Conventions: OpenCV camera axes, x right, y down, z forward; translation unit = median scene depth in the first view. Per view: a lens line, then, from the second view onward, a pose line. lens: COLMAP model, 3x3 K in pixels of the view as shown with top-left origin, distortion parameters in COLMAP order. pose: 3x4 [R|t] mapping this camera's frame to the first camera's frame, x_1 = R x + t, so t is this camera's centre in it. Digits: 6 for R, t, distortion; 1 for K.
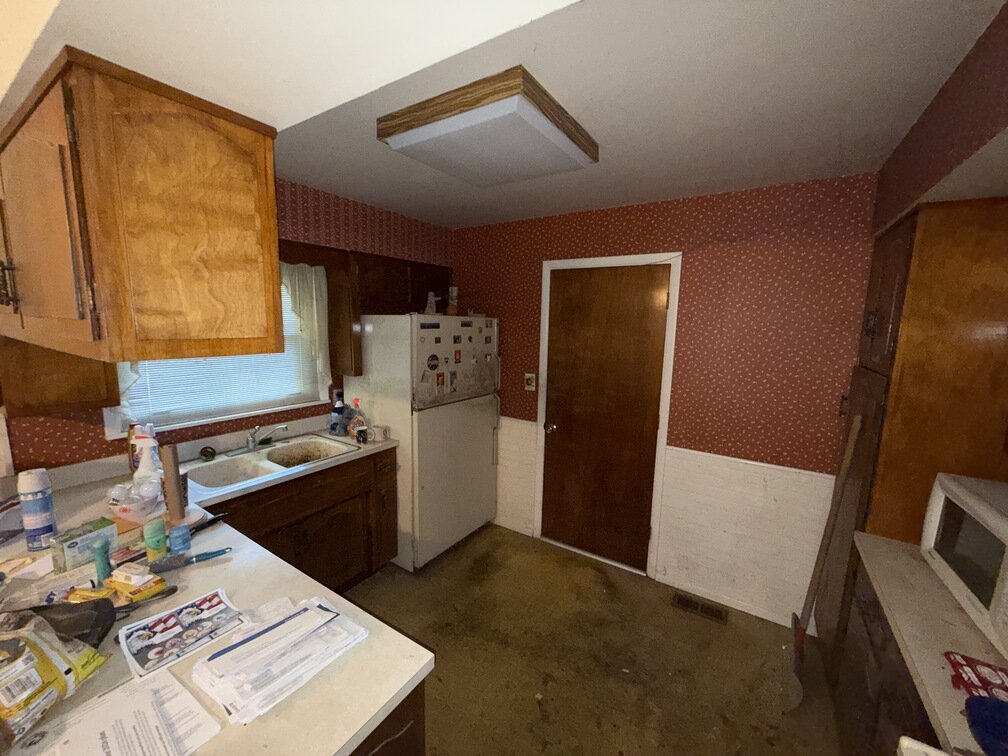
lens RADIAL K [[400.2, 0, 504.0], [0, 400.2, 378.0], [0, 0, 1]] dist [-0.000976, -0.000012]
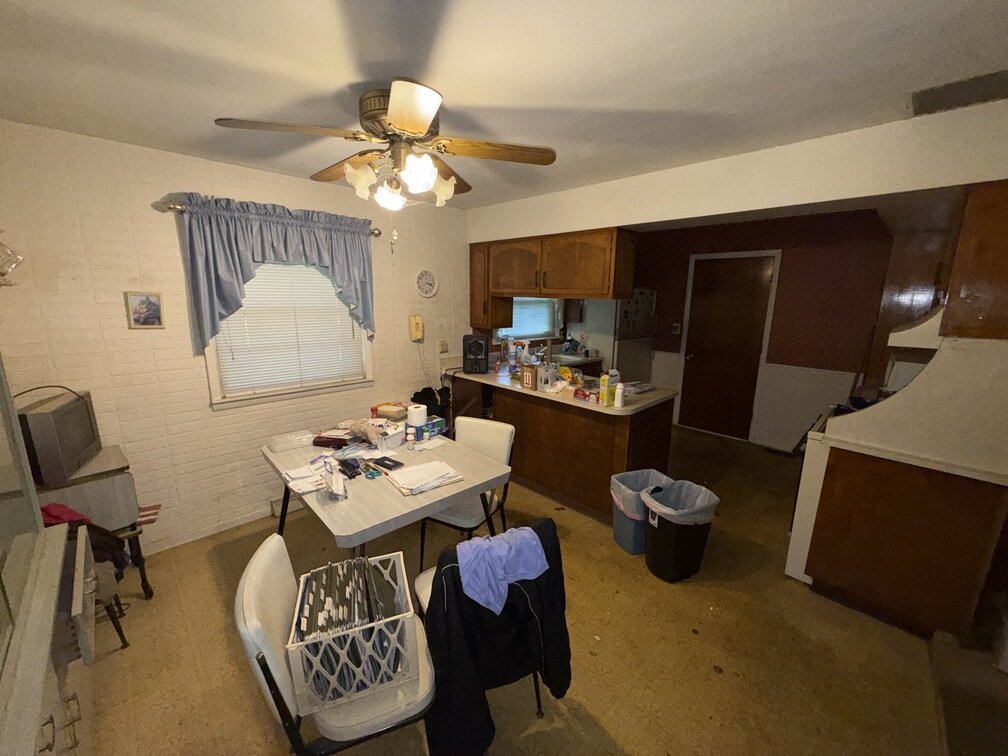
lens RADIAL K [[405.3, 0, 504.0], [0, 405.3, 378.0], [0, 0, 1]] dist [-0.001651, -0.000065]
pose [[0.977873, 0.032648, -0.206636, -0.318631], [-0.020397, 0.997920, 0.061145, 0.143208], [0.208203, -0.055577, 0.976505, -0.901409]]
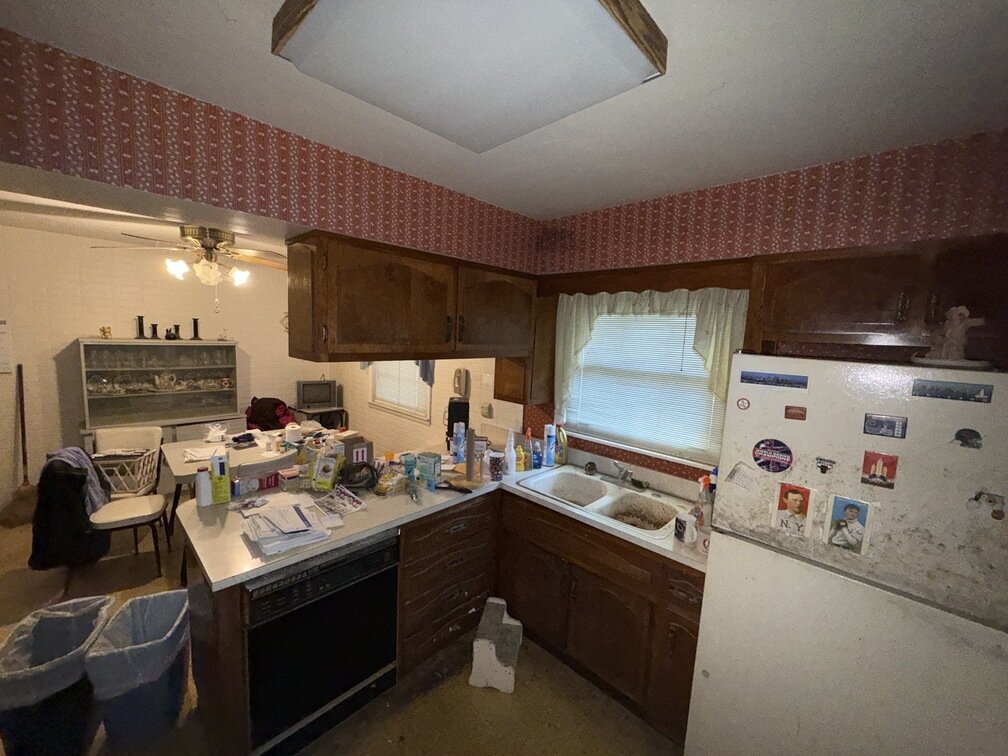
lens RADIAL K [[400.2, 0, 504.0], [0, 400.2, 378.0], [0, 0, 1]] dist [-0.000976, -0.000012]
pose [[-0.178541, 0.080918, -0.980600, 0.327755], [-0.190827, 0.974842, 0.115187, -0.118789], [0.965250, 0.207690, -0.158608, 0.722406]]
